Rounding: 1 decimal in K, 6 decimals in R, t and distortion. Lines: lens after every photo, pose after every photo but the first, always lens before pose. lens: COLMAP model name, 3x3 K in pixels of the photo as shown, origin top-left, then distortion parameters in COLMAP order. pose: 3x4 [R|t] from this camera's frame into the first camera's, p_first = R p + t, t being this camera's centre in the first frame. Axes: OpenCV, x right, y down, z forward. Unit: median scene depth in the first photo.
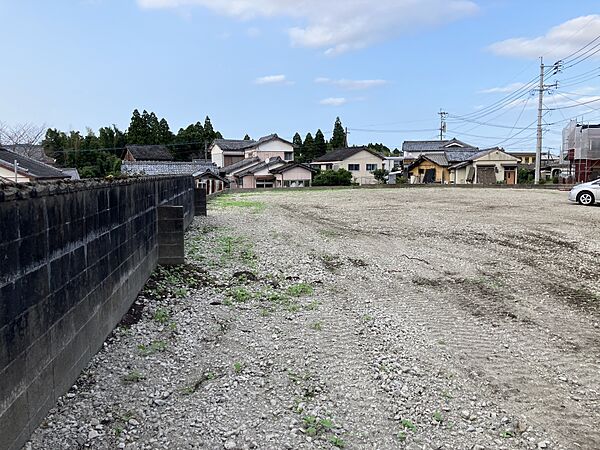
lens RADIAL K [[493.8, 0, 300.0], [0, 493.8, 225.0], [0, 0, 1]] dist [0.037193, -0.053933]
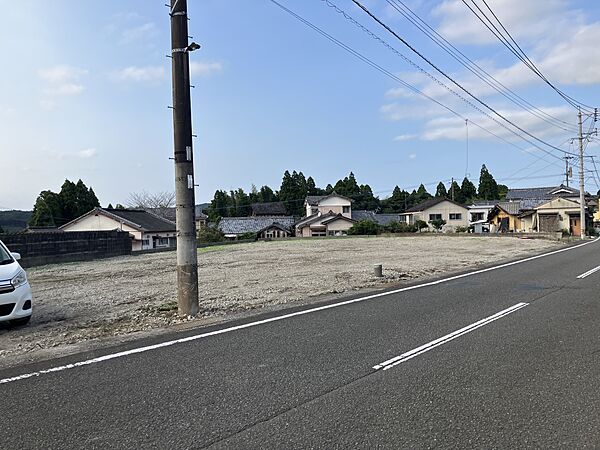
lens RADIAL K [[493.8, 0, 300.0], [0, 493.8, 225.0], [0, 0, 1]] dist [0.037193, -0.053933]
pose [[0.920884, -0.013936, -0.389586, 1.097653], [-0.024053, 0.995426, -0.092463, 0.025839], [0.389093, 0.094519, 0.916337, -0.377779]]
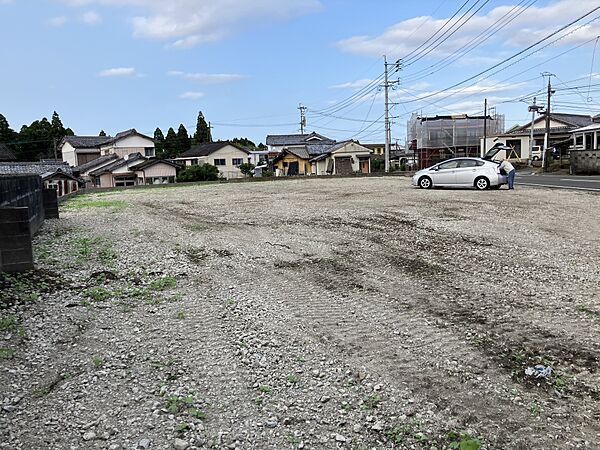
lens RADIAL K [[493.8, 0, 300.0], [0, 493.8, 225.0], [0, 0, 1]] dist [0.037193, -0.053933]
pose [[0.964526, -0.063339, 0.256279, 0.010562], [0.060848, 0.997991, 0.017645, 0.008264], [-0.256881, -0.001425, 0.966442, -0.020006]]
